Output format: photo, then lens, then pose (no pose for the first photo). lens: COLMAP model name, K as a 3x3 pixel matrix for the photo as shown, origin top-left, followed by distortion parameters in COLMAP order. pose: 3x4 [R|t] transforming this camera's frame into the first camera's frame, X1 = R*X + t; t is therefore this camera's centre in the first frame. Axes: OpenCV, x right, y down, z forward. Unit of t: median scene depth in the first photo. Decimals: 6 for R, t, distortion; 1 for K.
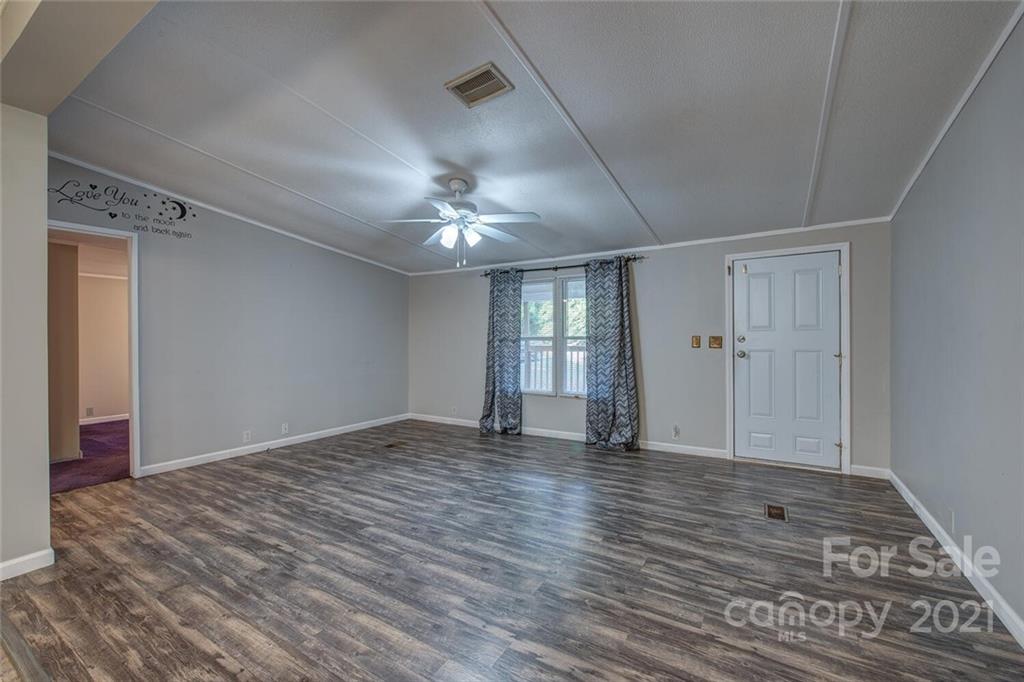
lens RADIAL K [[423.1, 0, 516.0], [0, 423.1, 341.3], [0, 0, 1]] dist [-0.001518, -0.000288]
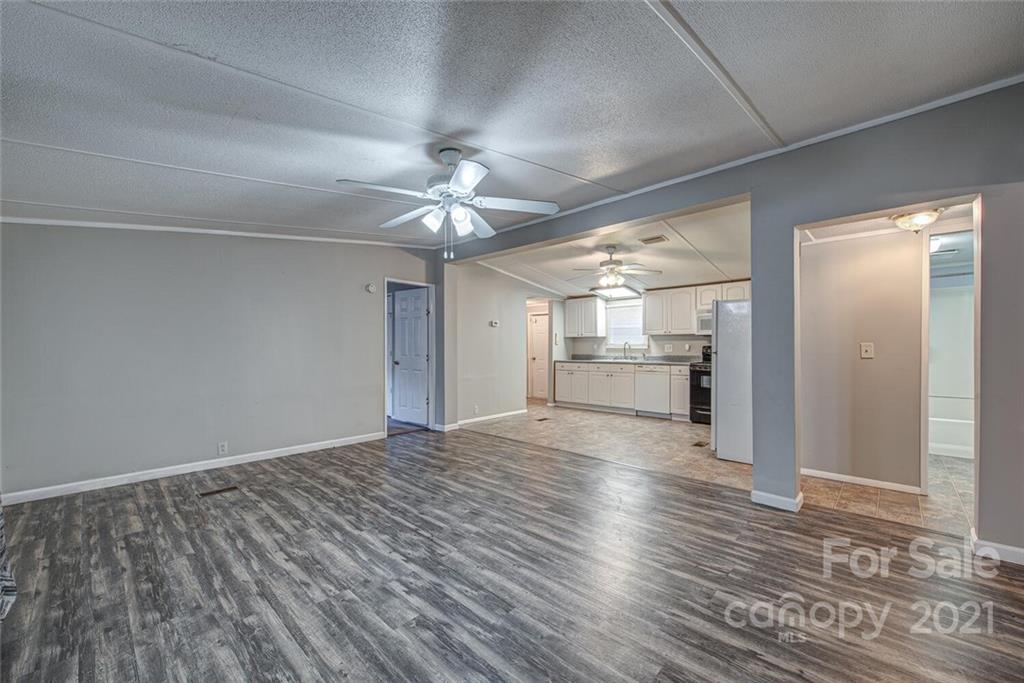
lens RADIAL K [[404.5, 0, 514.3], [0, 404.5, 340.3], [0, 0, 1]] dist [-0.000098, -0.000432]
pose [[-0.977586, 0.012252, 0.210181, -0.341419], [0.010327, 0.999894, -0.010253, -0.008383], [-0.210285, -0.007853, -0.977609, 1.429140]]
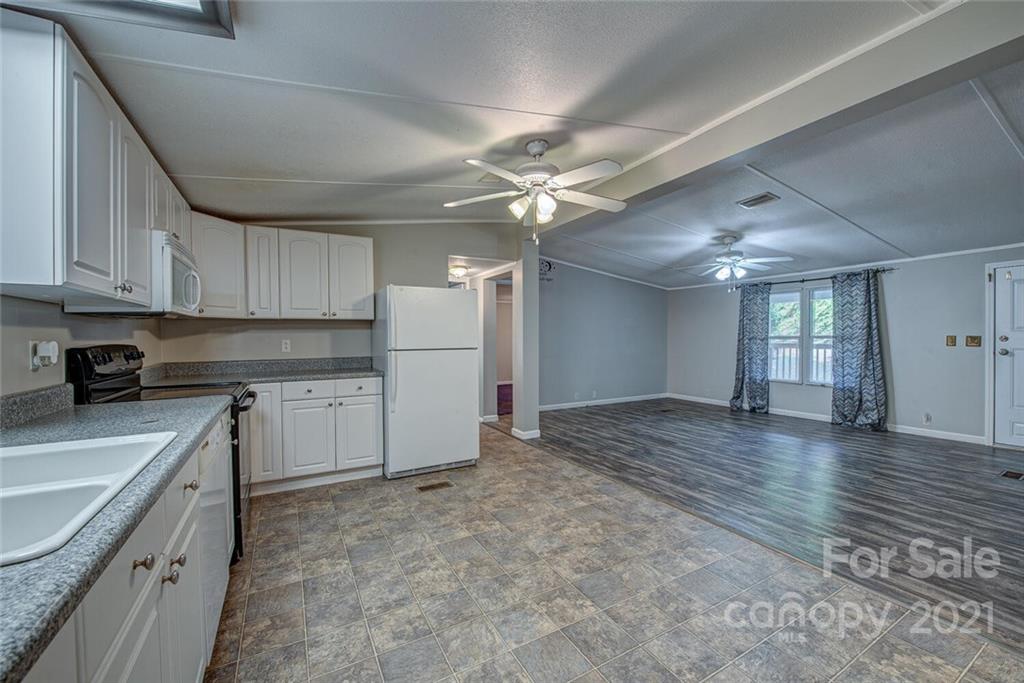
lens RADIAL K [[407.0, 0, 514.7], [0, 407.0, 342.7], [0, 0, 1]] dist [-0.003177, -0.003199]
pose [[0.873265, 0.006325, -0.487205, -0.079027], [-0.001017, 0.999937, 0.011158, -0.004919], [0.487245, -0.009248, 0.873217, -0.569541]]
